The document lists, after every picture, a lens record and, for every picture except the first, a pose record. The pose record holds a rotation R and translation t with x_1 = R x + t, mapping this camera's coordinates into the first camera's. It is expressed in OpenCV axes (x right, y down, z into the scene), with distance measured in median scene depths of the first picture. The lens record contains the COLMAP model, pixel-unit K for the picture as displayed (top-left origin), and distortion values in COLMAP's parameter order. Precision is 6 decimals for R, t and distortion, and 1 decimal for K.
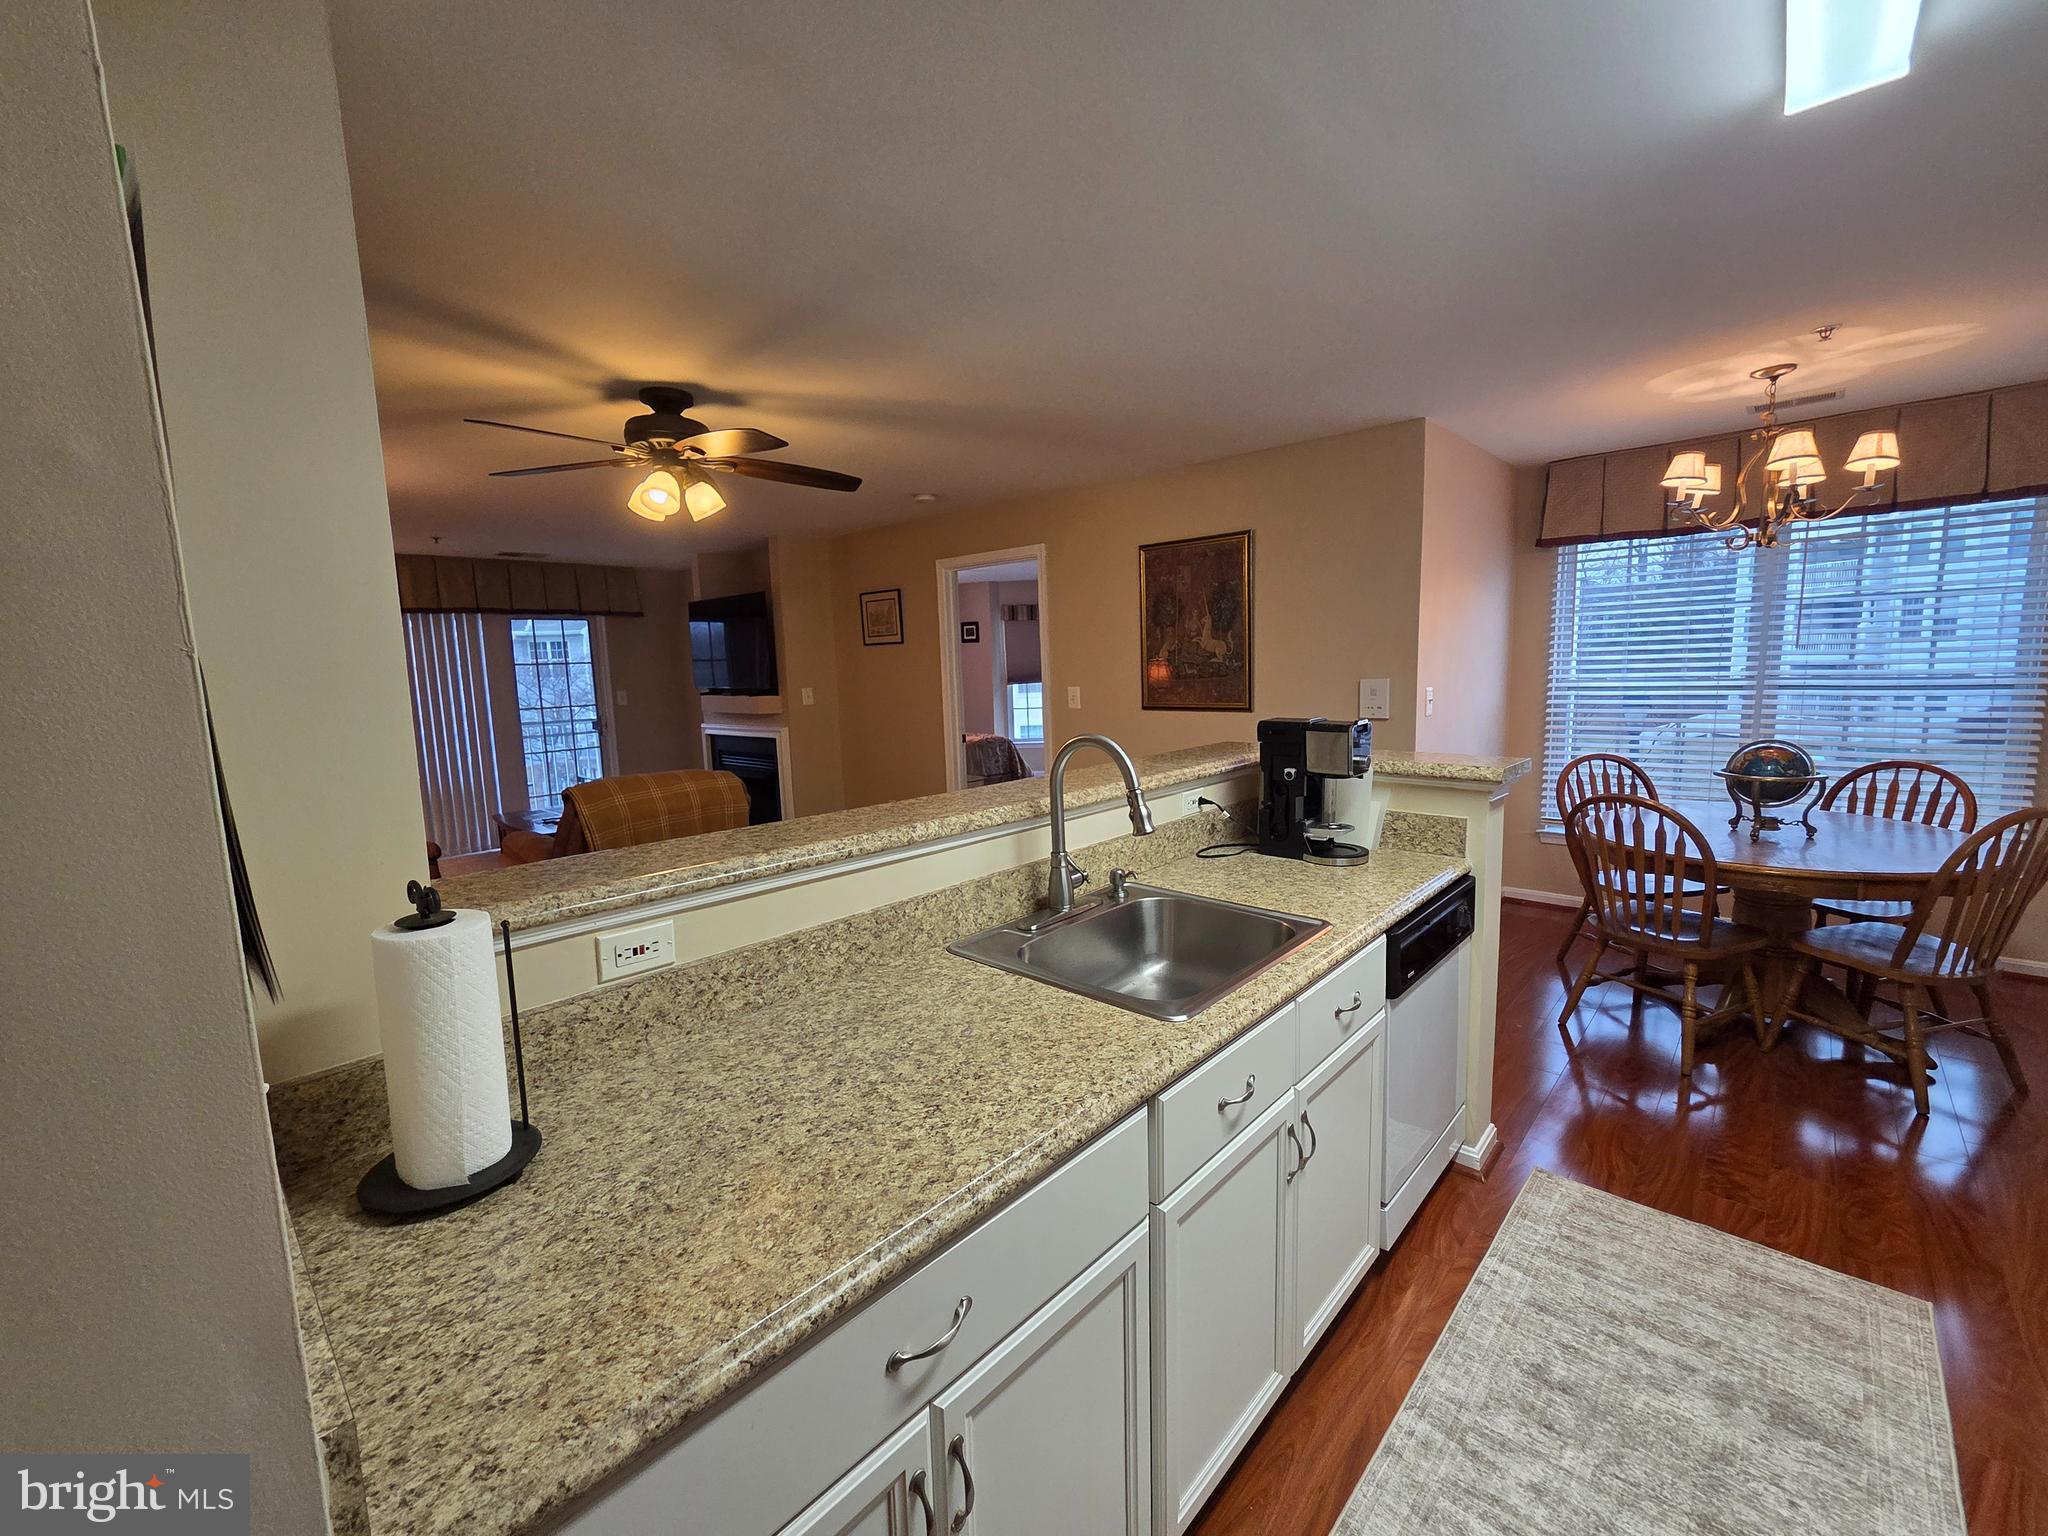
lens RADIAL K [[841.2, 0, 1024.7], [0, 841.2, 763.2], [0, 0, 1]] dist [0.003132, -0.000521]
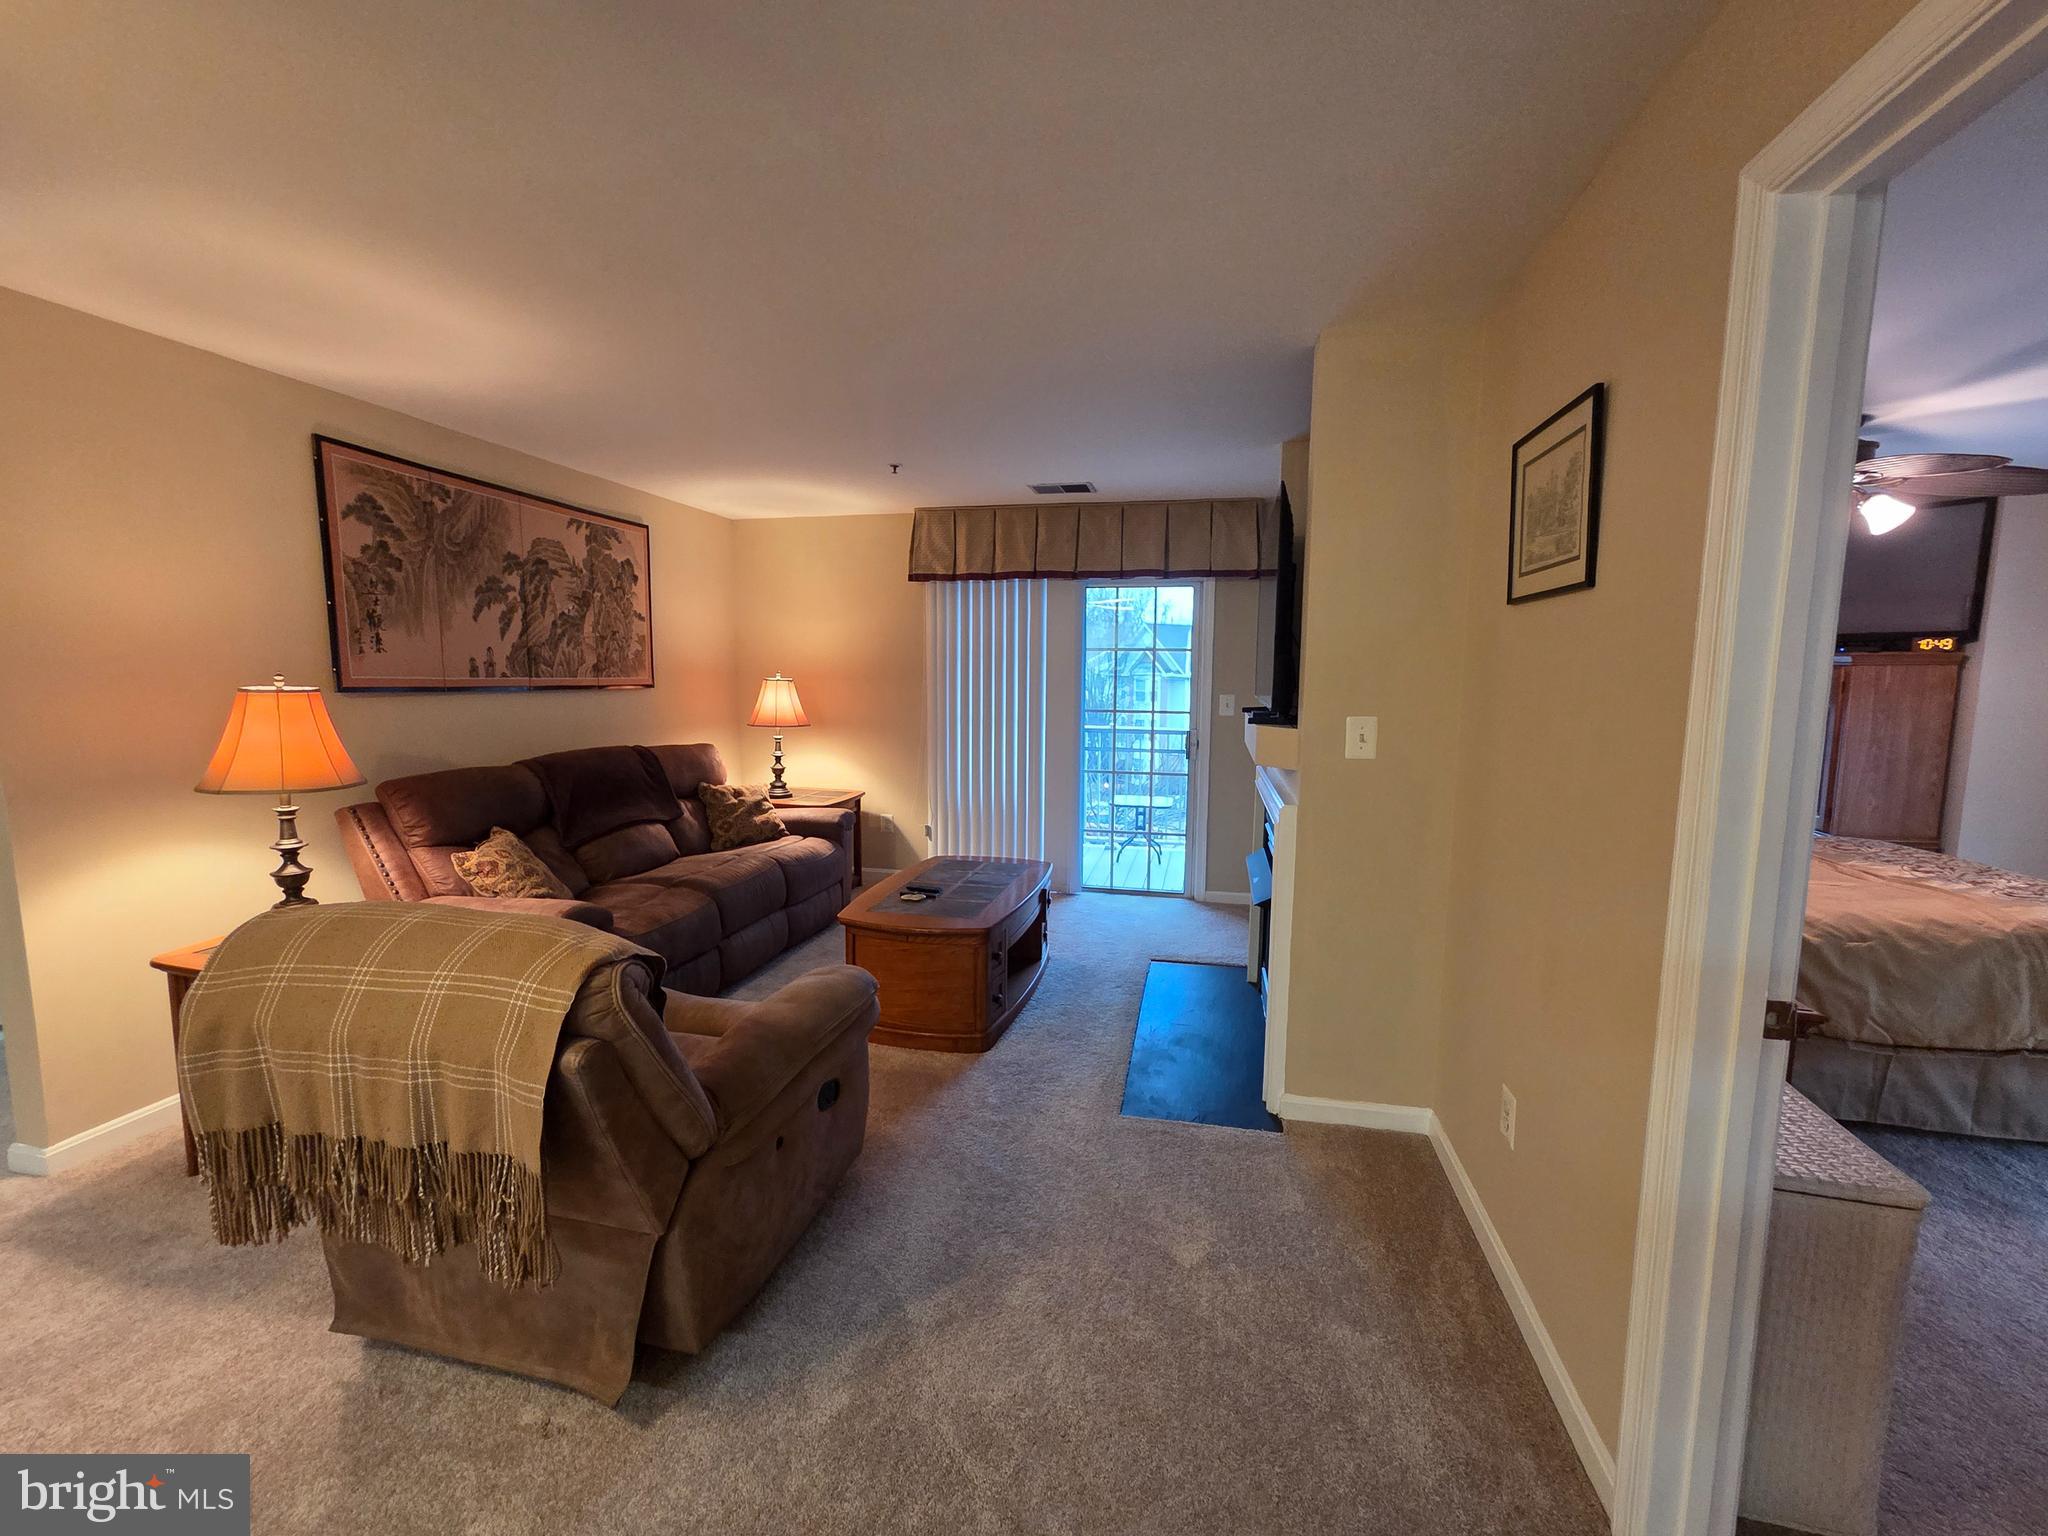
lens RADIAL K [[841.2, 0, 1024.7], [0, 841.2, 763.2], [0, 0, 1]] dist [0.003132, -0.000521]
pose [[0.505278, 0.134672, -0.852384, 0.011968], [-0.132110, 0.988176, 0.077814, -0.244038], [0.852785, 0.073290, 0.517095, 2.070475]]
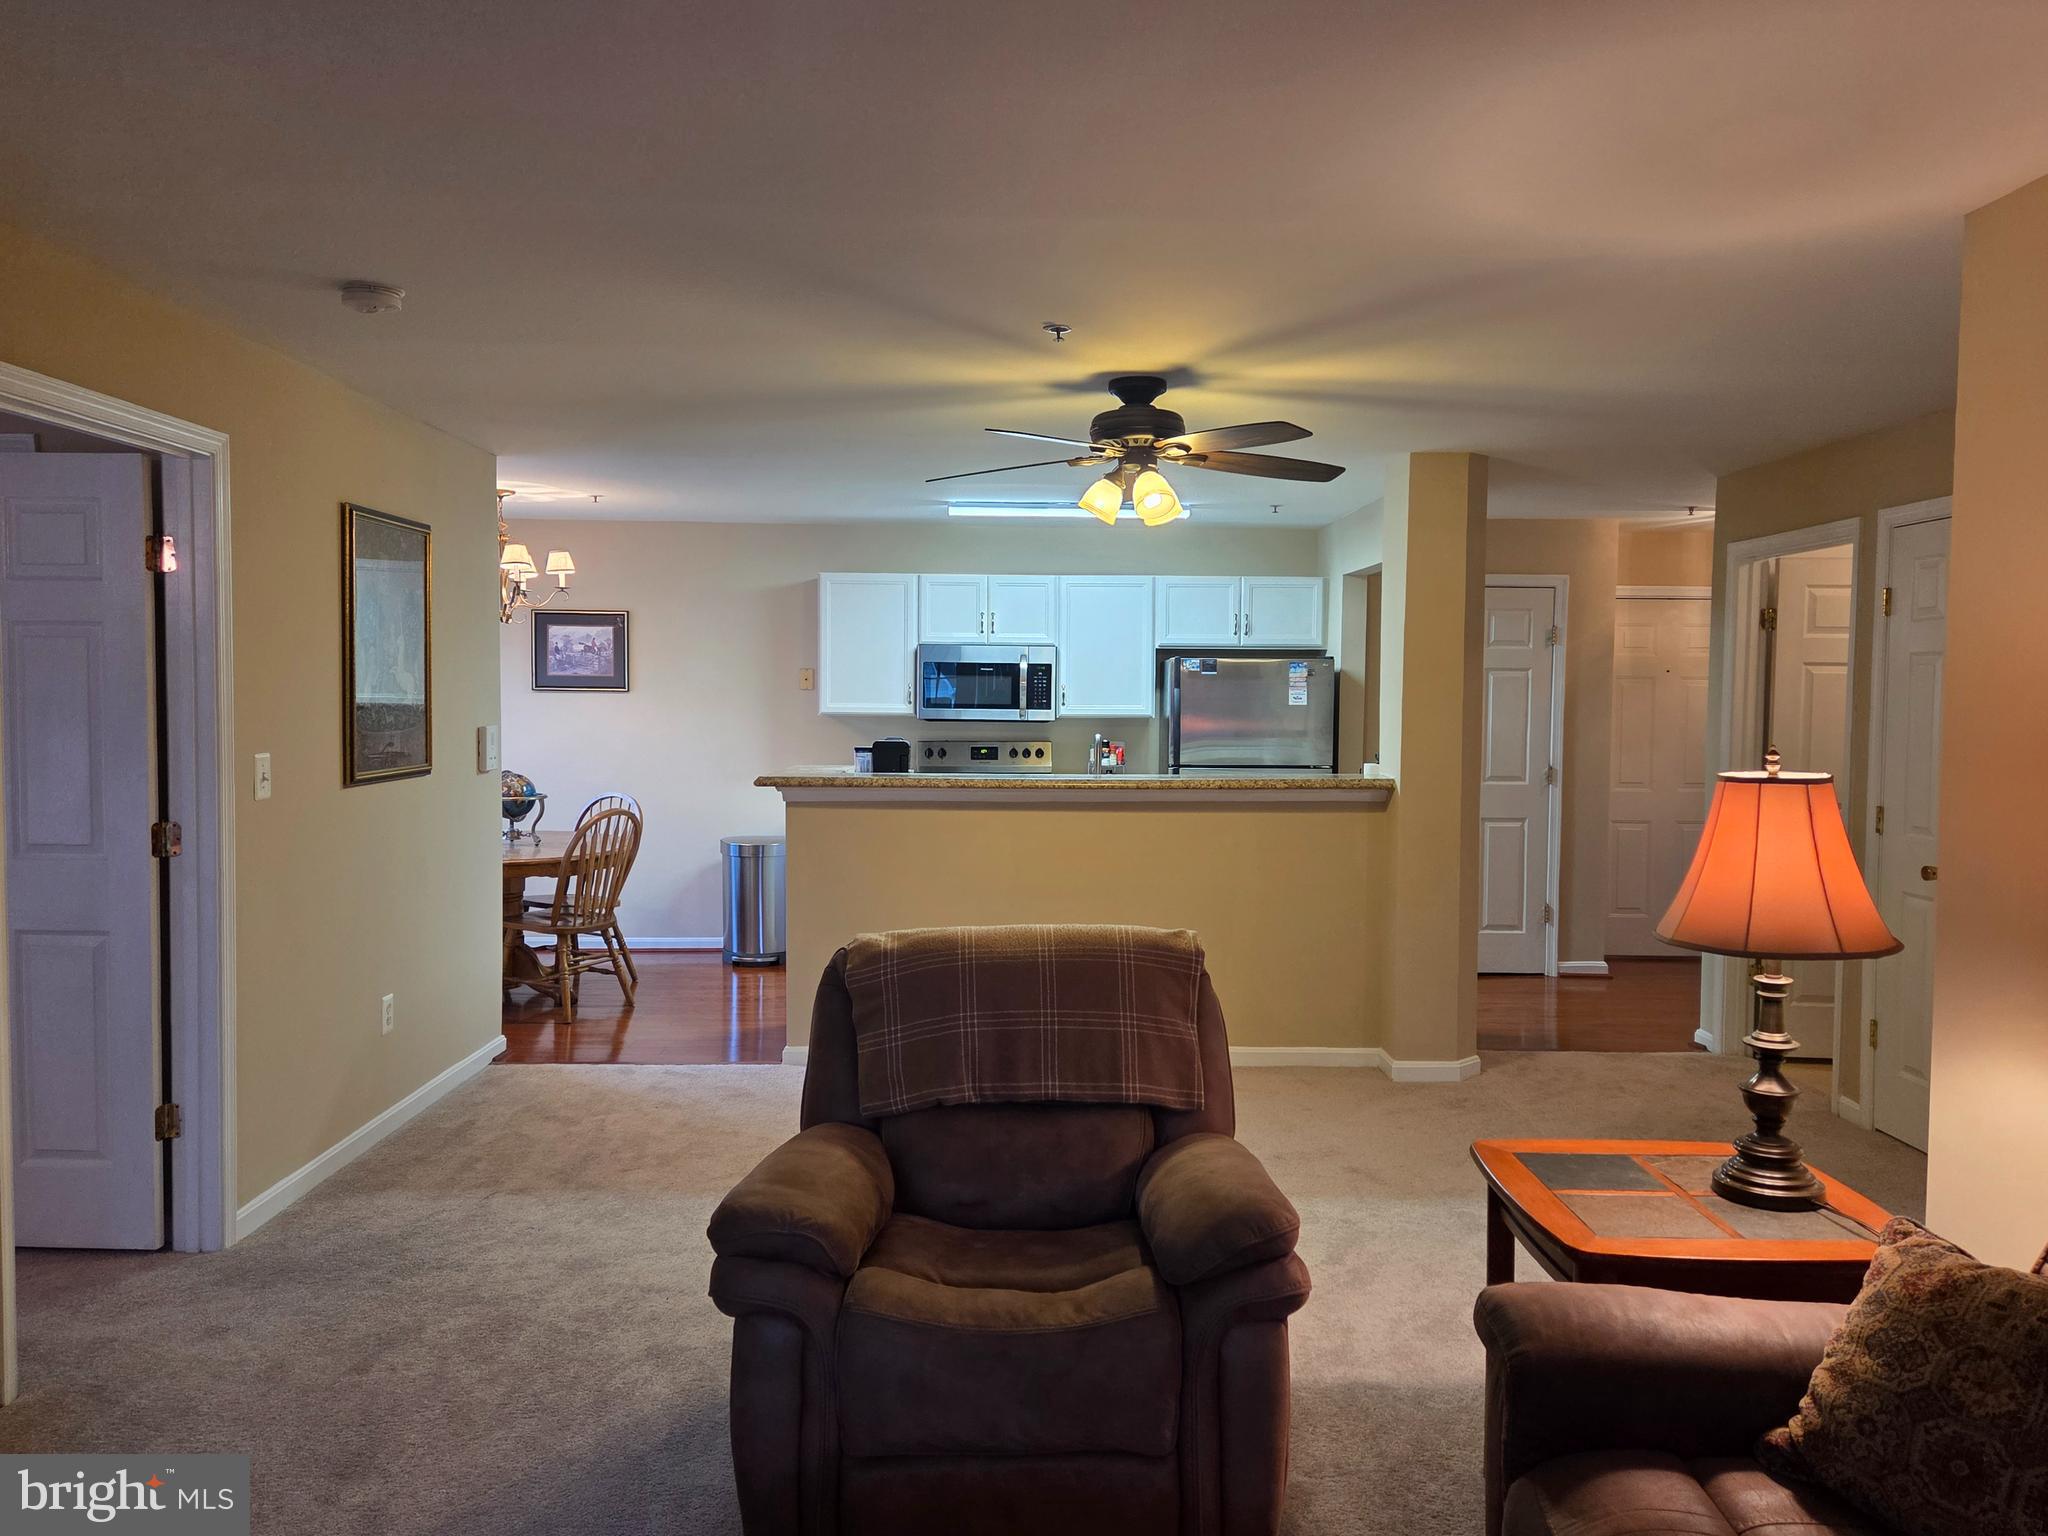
lens RADIAL K [[1485.3, 0, 1031.2], [0, 1485.3, 753.4], [0, 0, 1]] dist [0.087718, -0.078926]
pose [[-0.689326, -0.007578, 0.724412, -2.065411], [0.103519, 0.988654, 0.108847, -0.340057], [-0.717017, 0.150021, -0.680720, 3.105560]]
